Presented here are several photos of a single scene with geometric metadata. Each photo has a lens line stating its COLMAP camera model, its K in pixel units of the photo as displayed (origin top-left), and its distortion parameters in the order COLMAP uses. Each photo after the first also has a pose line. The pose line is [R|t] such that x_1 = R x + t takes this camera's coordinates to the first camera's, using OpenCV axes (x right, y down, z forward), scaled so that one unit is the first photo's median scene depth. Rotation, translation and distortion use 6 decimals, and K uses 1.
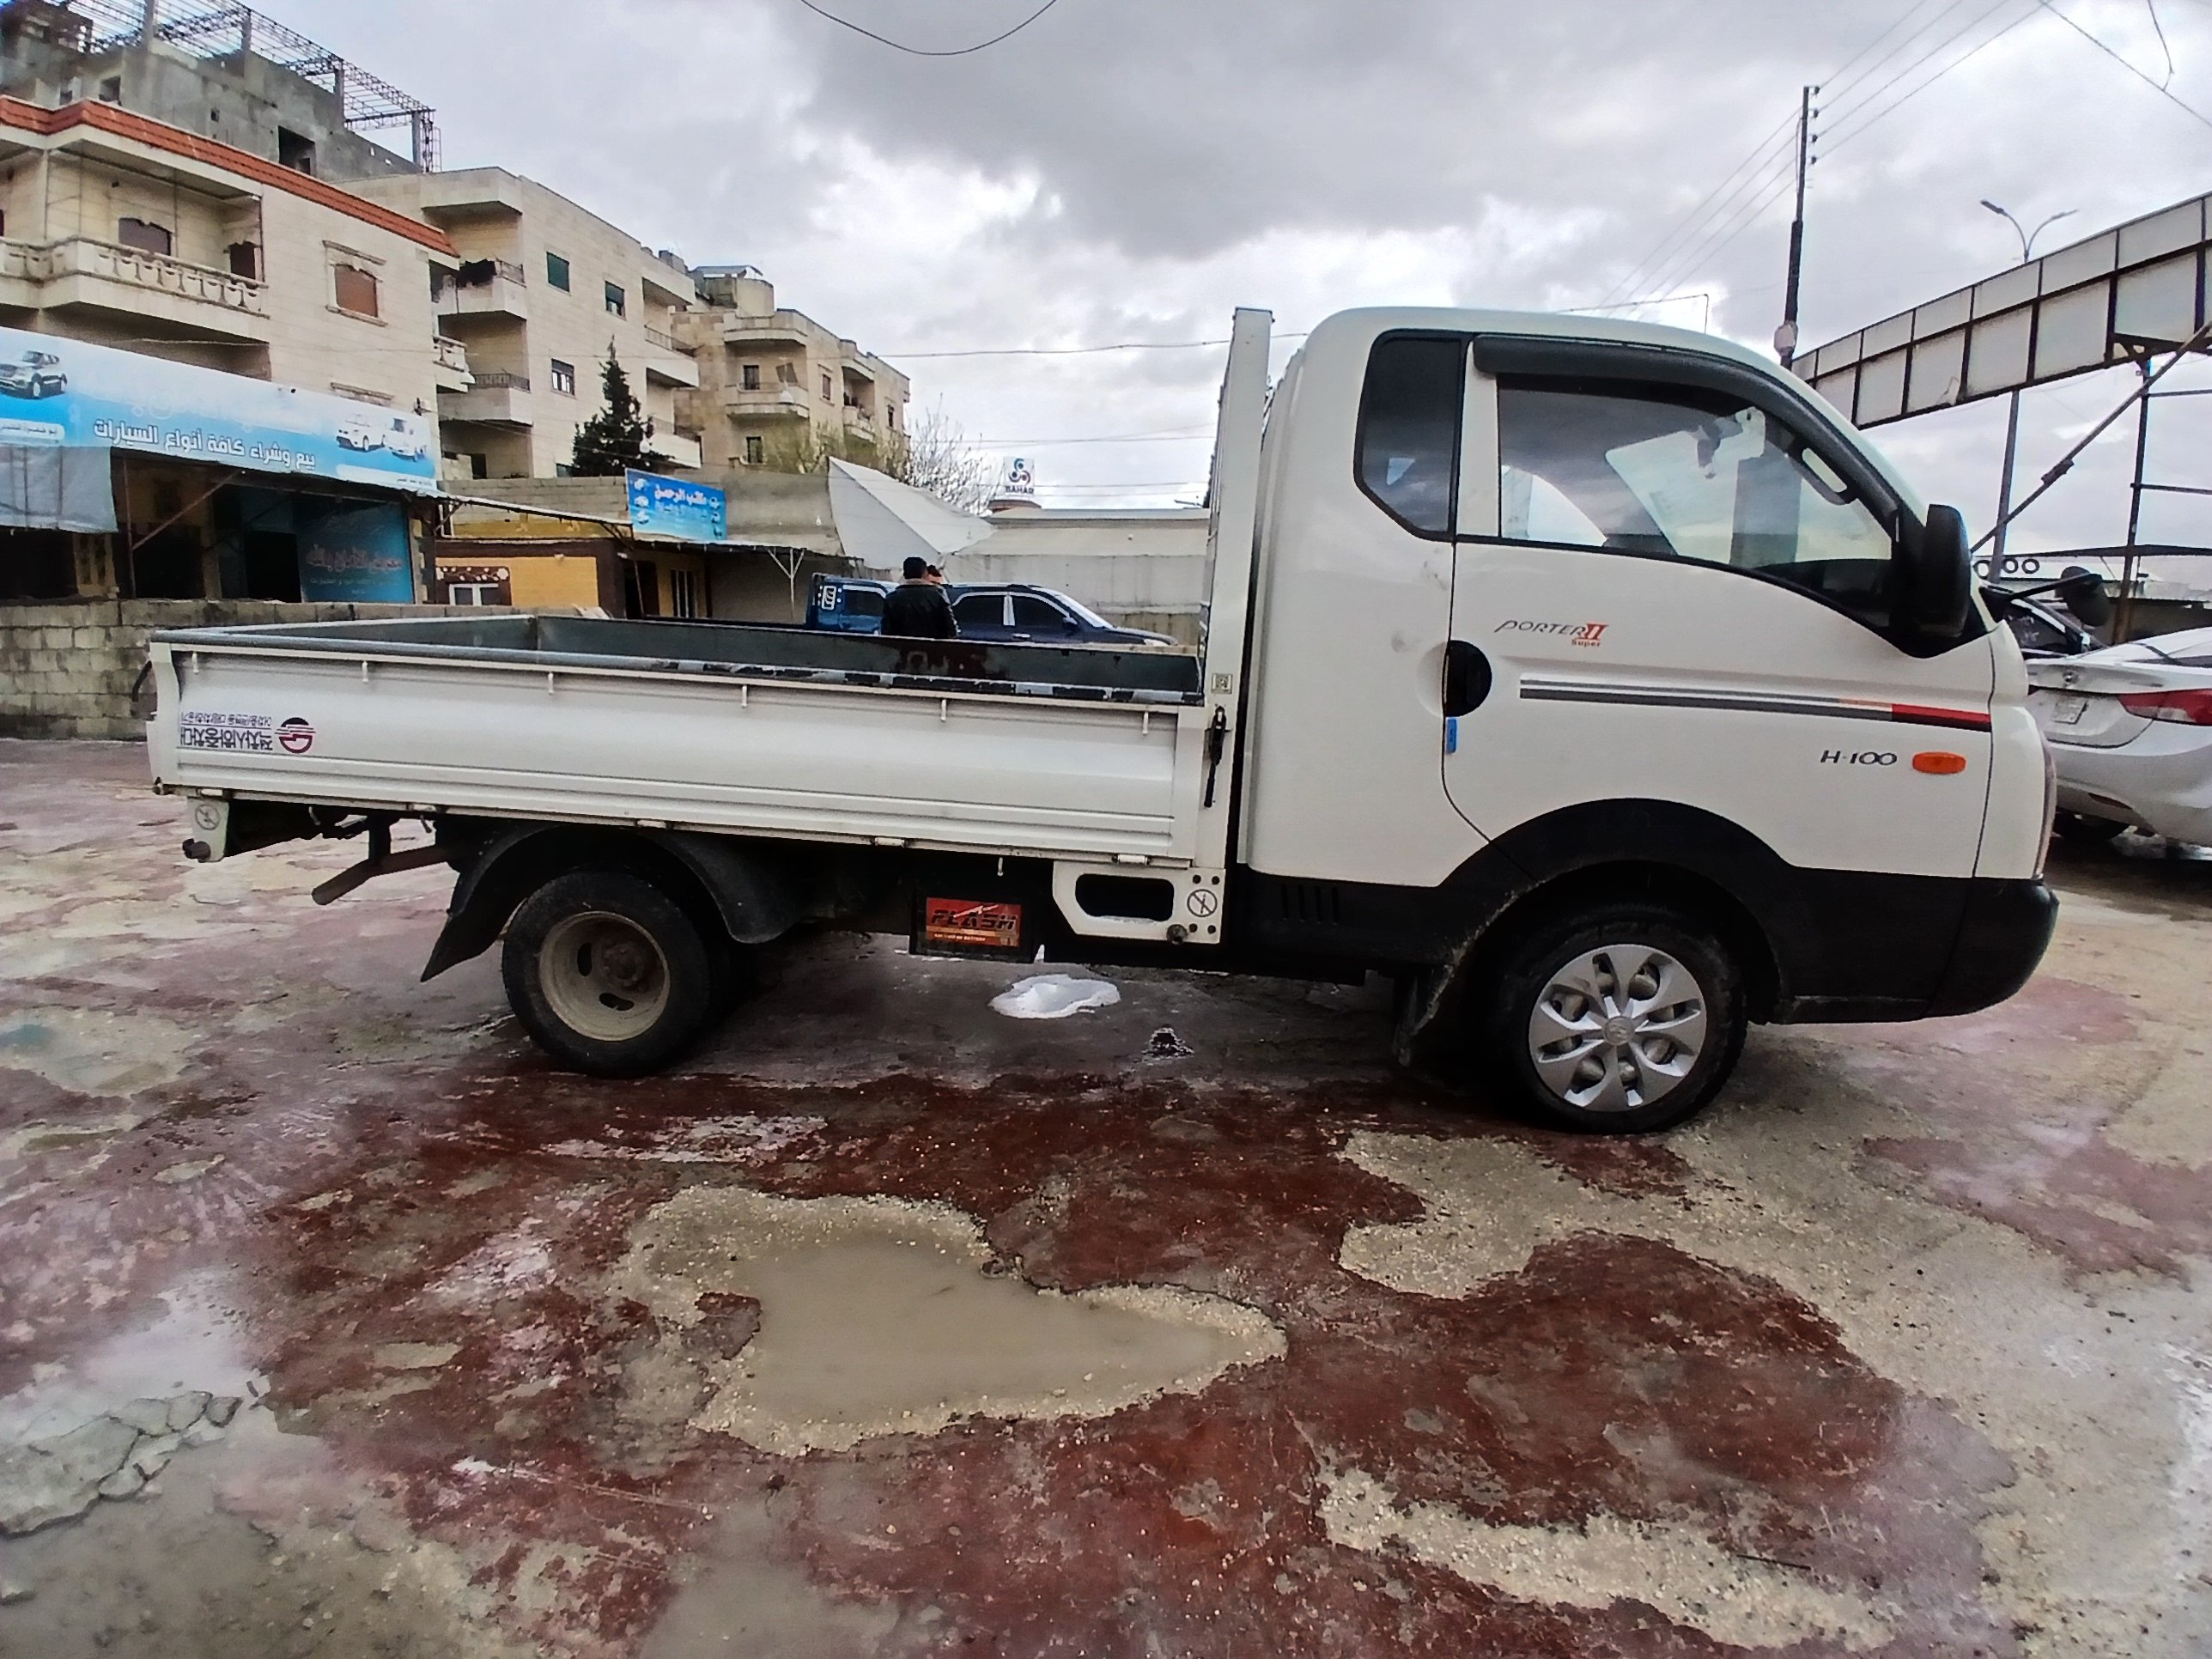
lens RADIAL K [[1124.9, 0, 1113.8], [0, 1124.9, 804.0], [0, 0, 1]] dist [-0.017253, -0.038210]
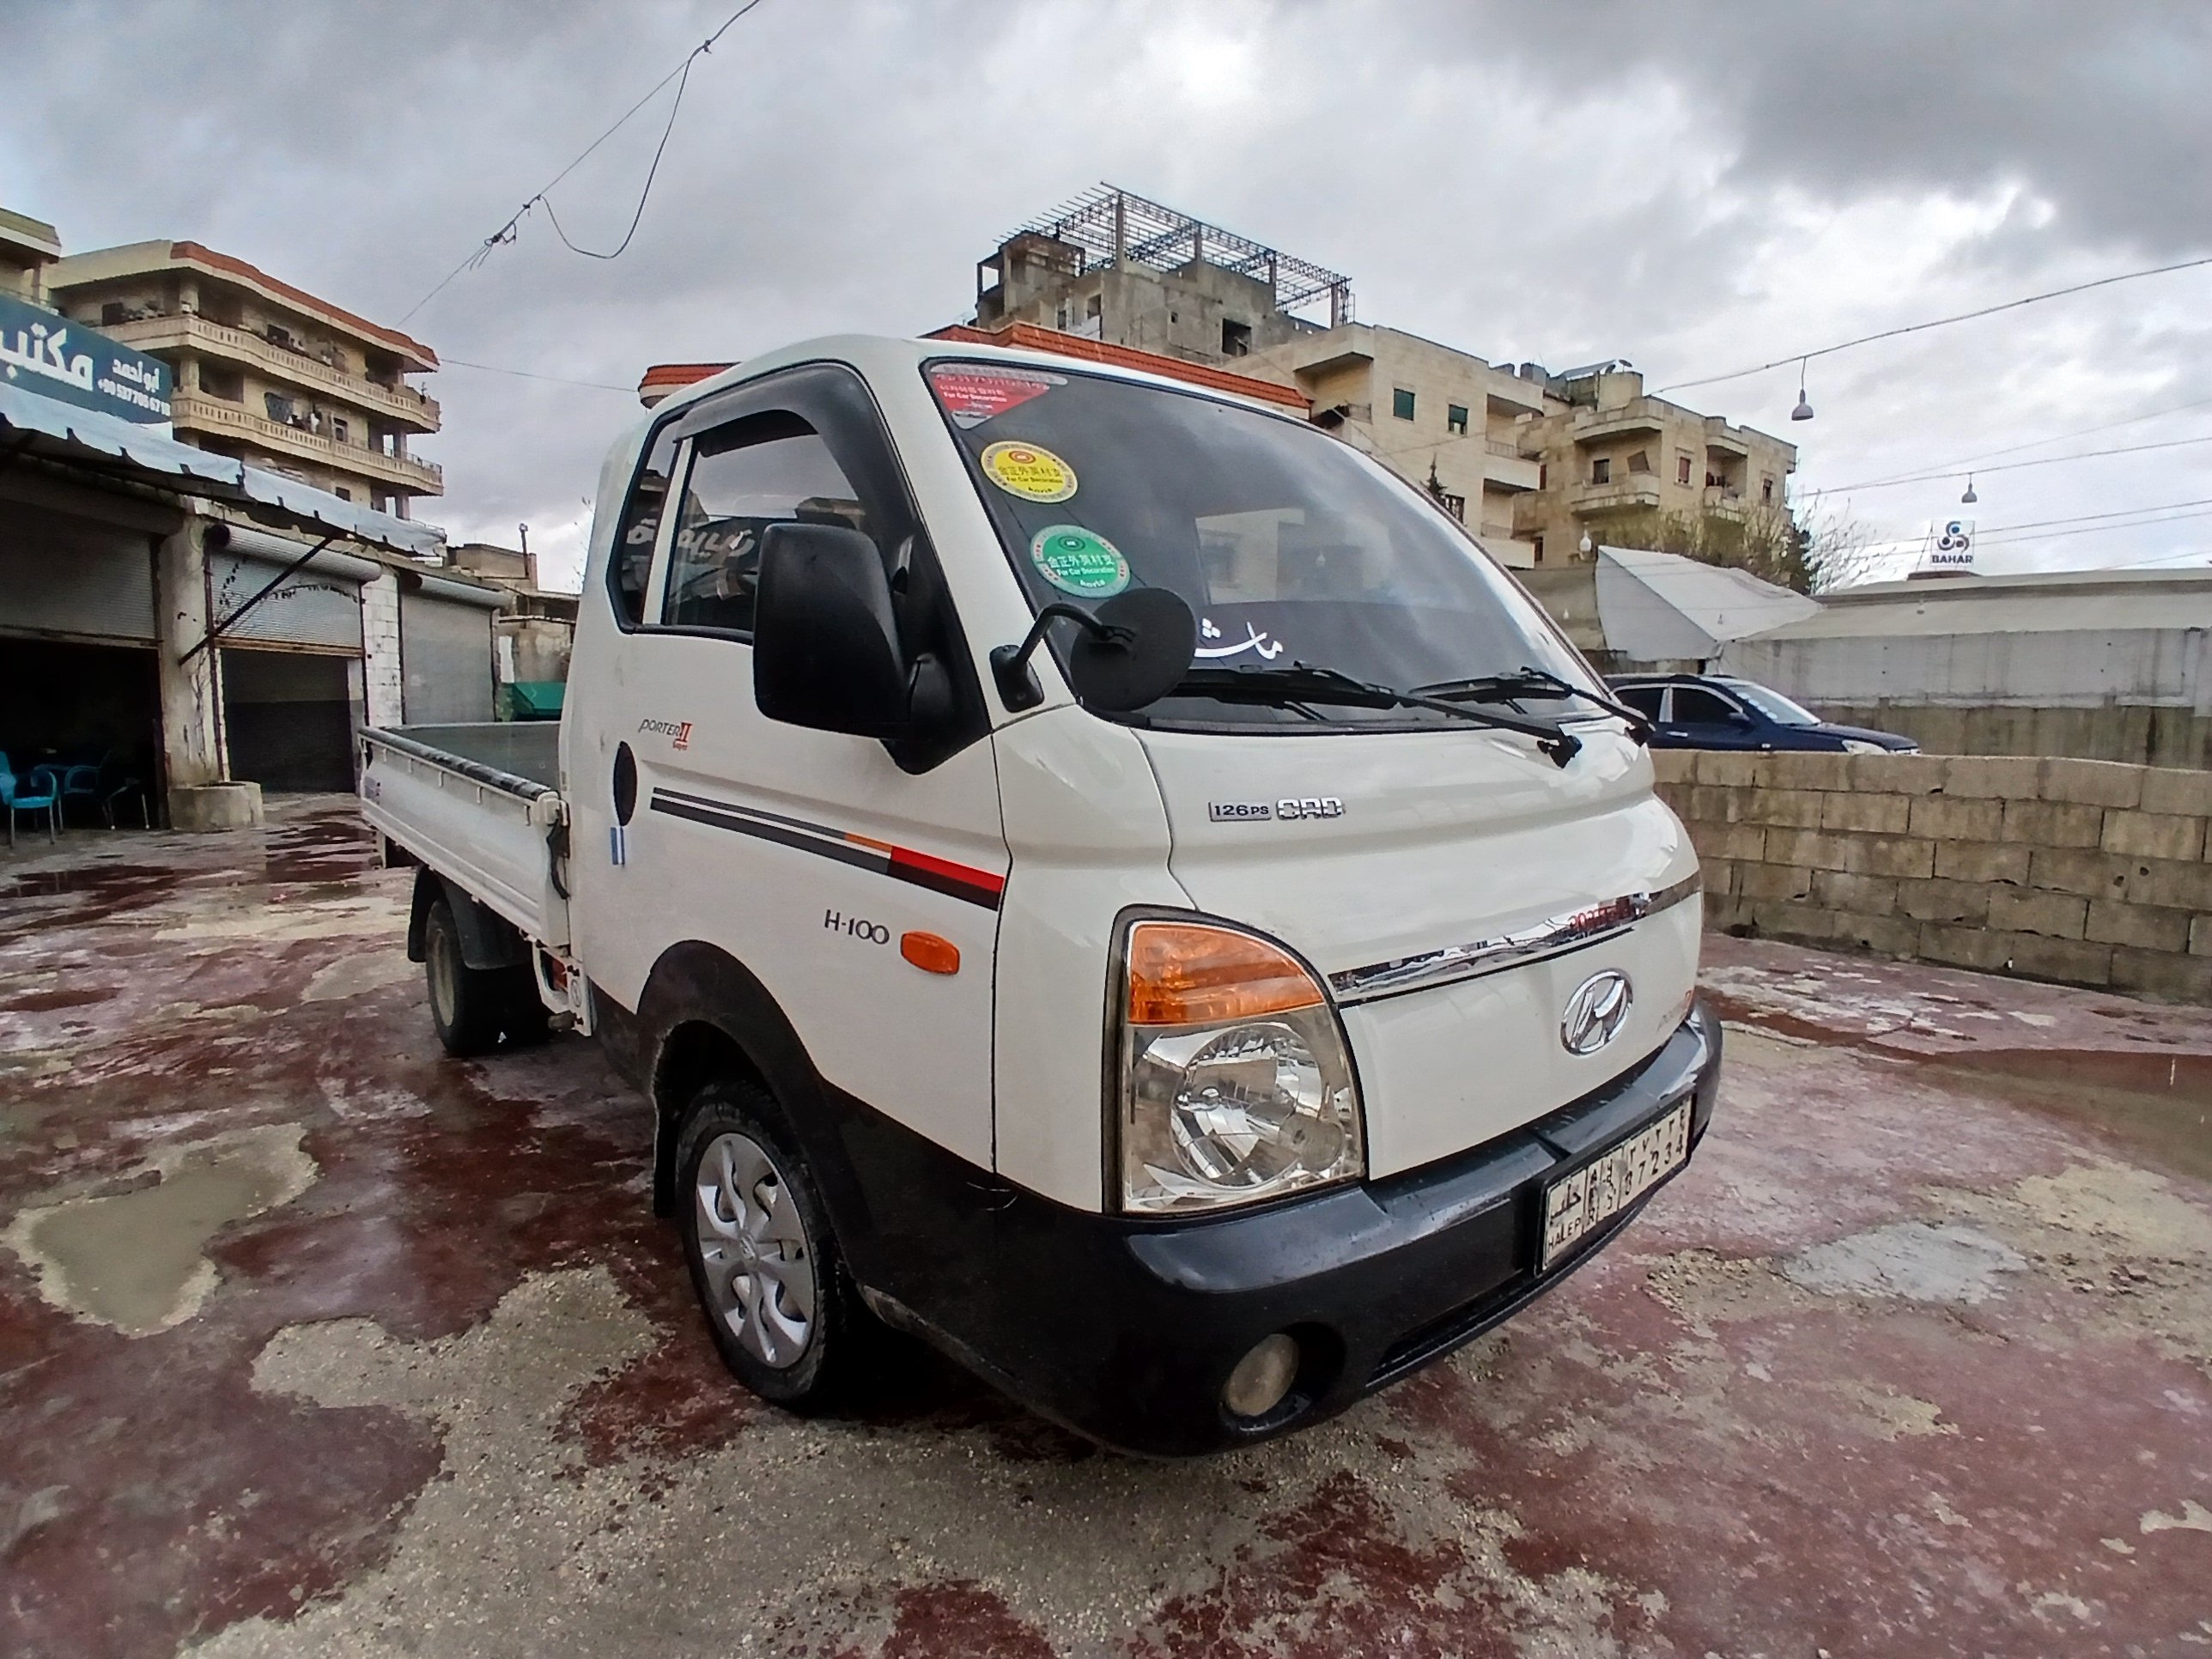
lens RADIAL K [[1126.6, 0, 1134.7], [0, 1126.6, 820.5], [0, 0, 1]] dist [-0.018112, -0.033726]
pose [[0.713078, 0.054806, -0.698939, 0.108900], [-0.104796, 0.994072, -0.028969, -0.008923], [0.693208, 0.093903, 0.714594, 0.057528]]
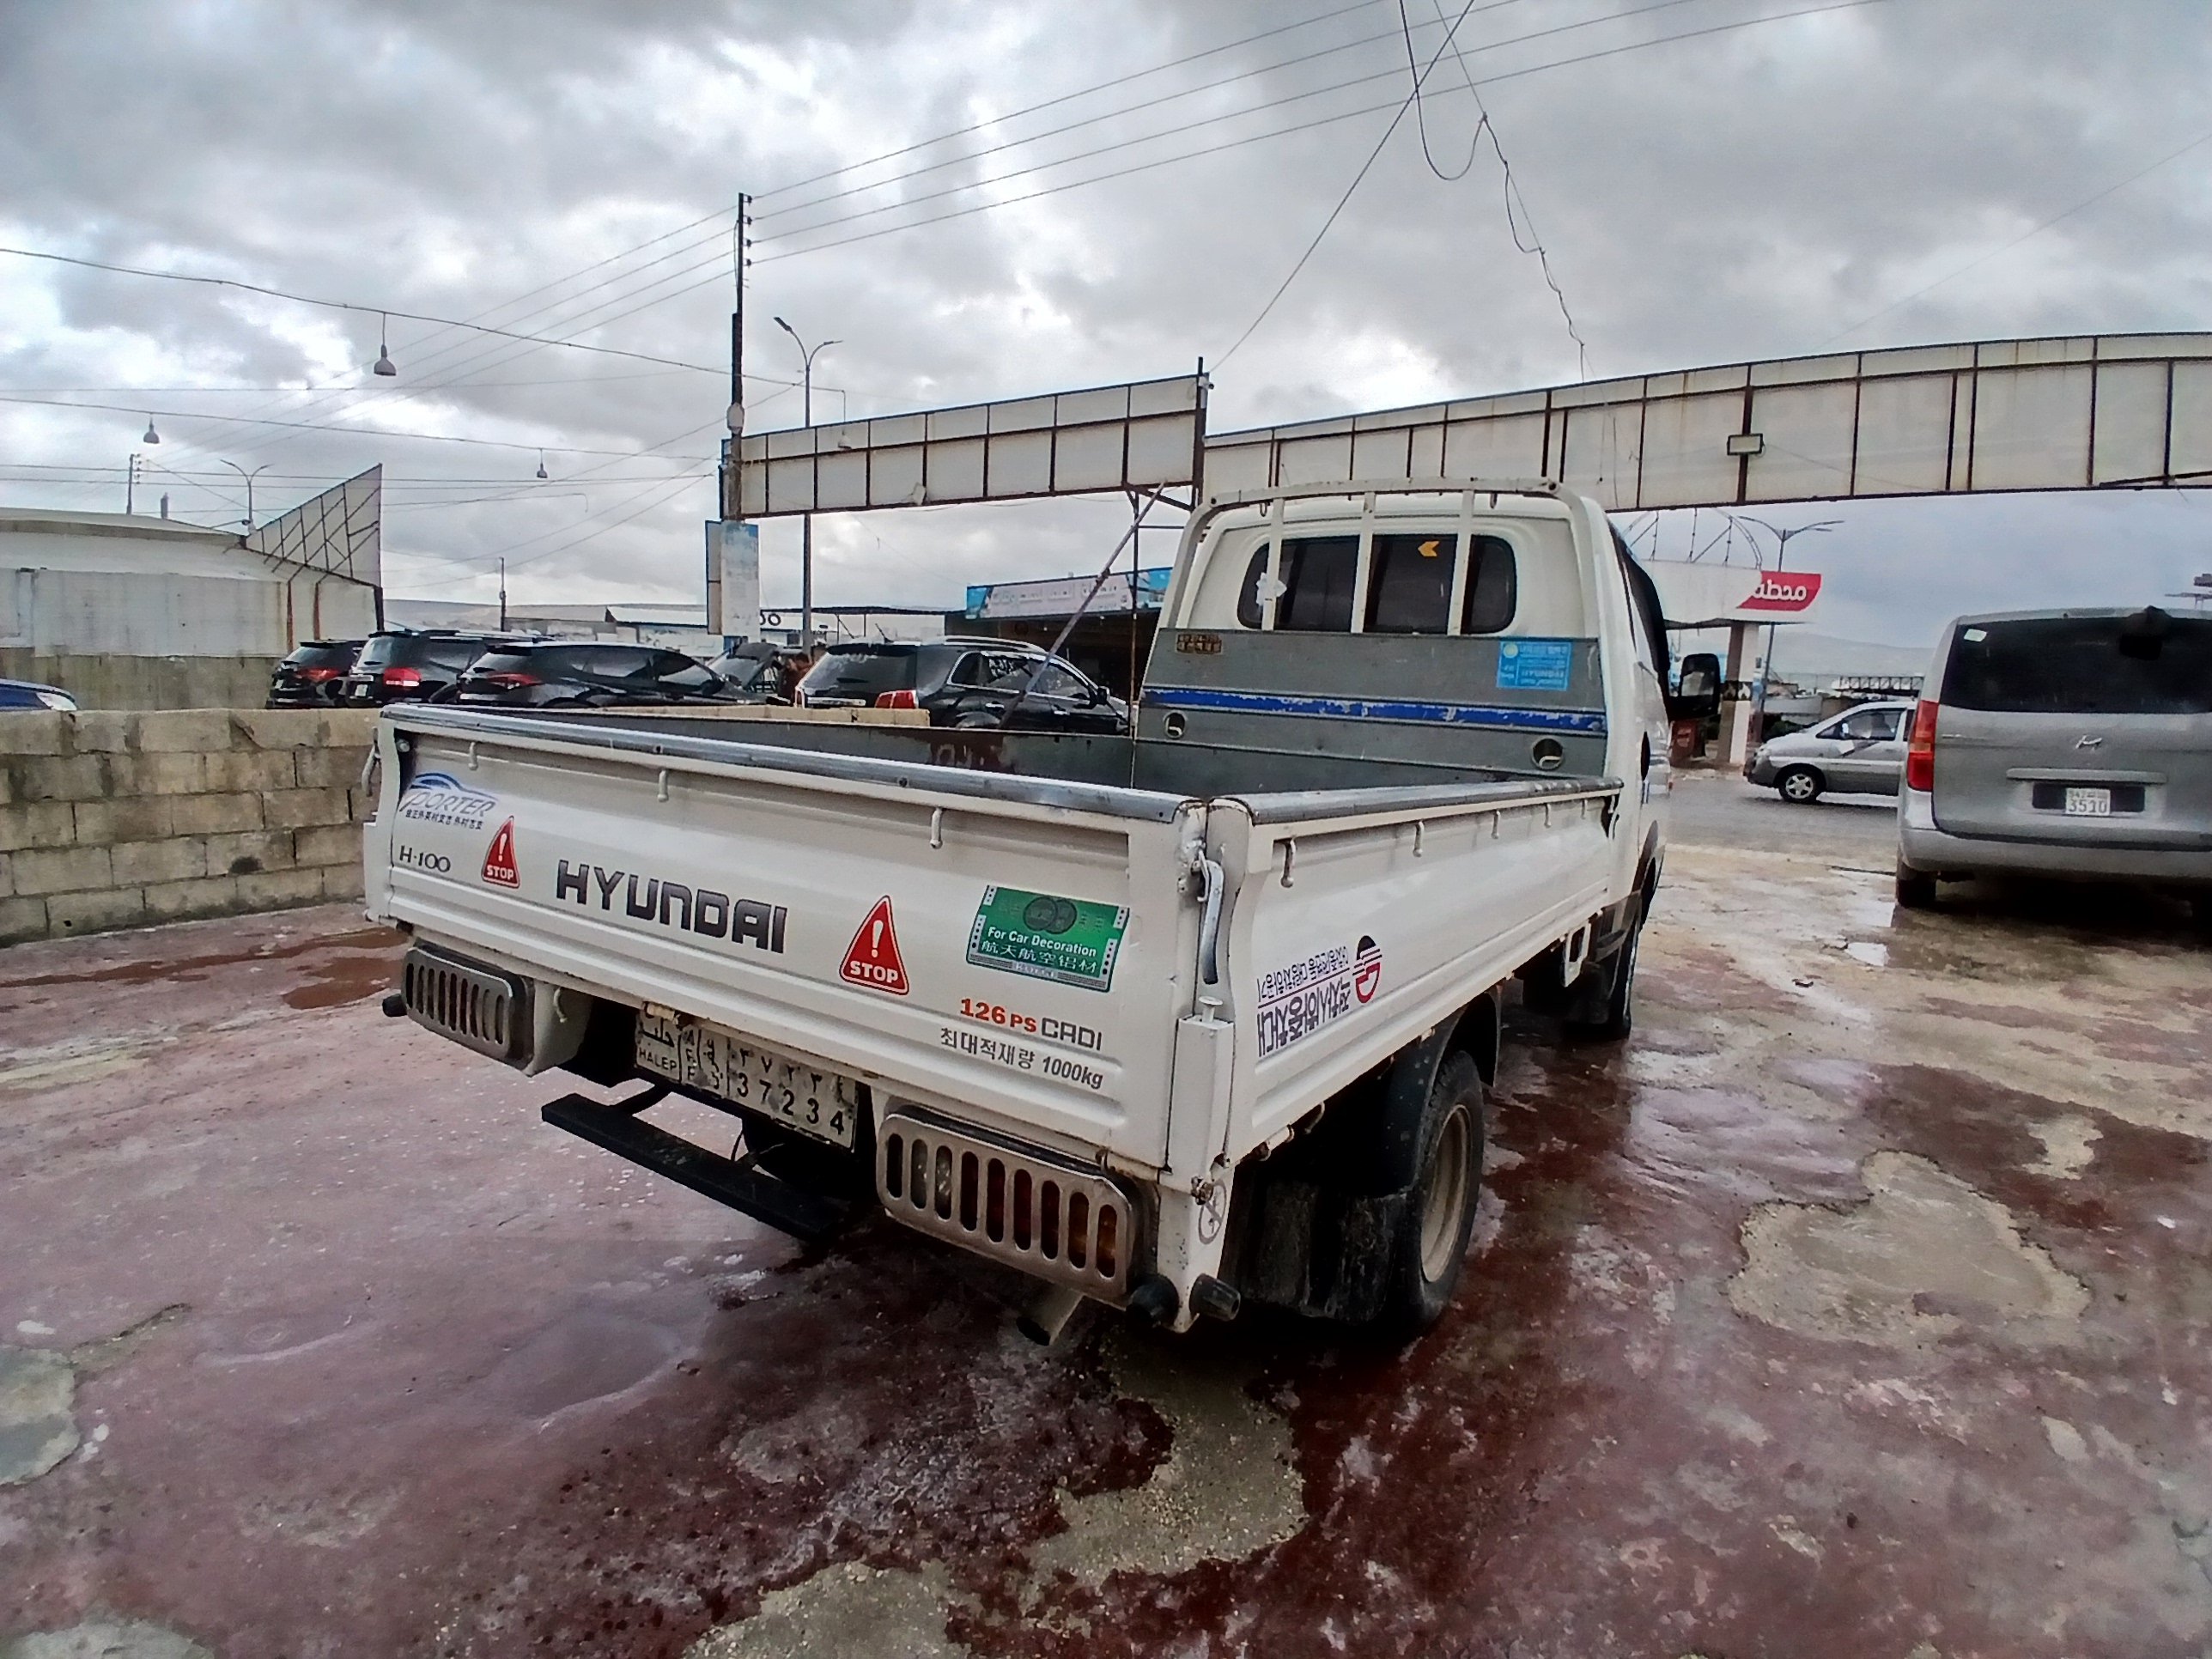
lens RADIAL K [[1124.9, 0, 1113.8], [0, 1124.9, 804.0], [0, 0, 1]] dist [-0.017253, -0.038210]
pose [[0.469352, -0.087024, 0.878712, -0.121187], [0.113501, 0.992822, 0.037700, -0.016886], [-0.875686, 0.082040, 0.475861, 0.080072]]
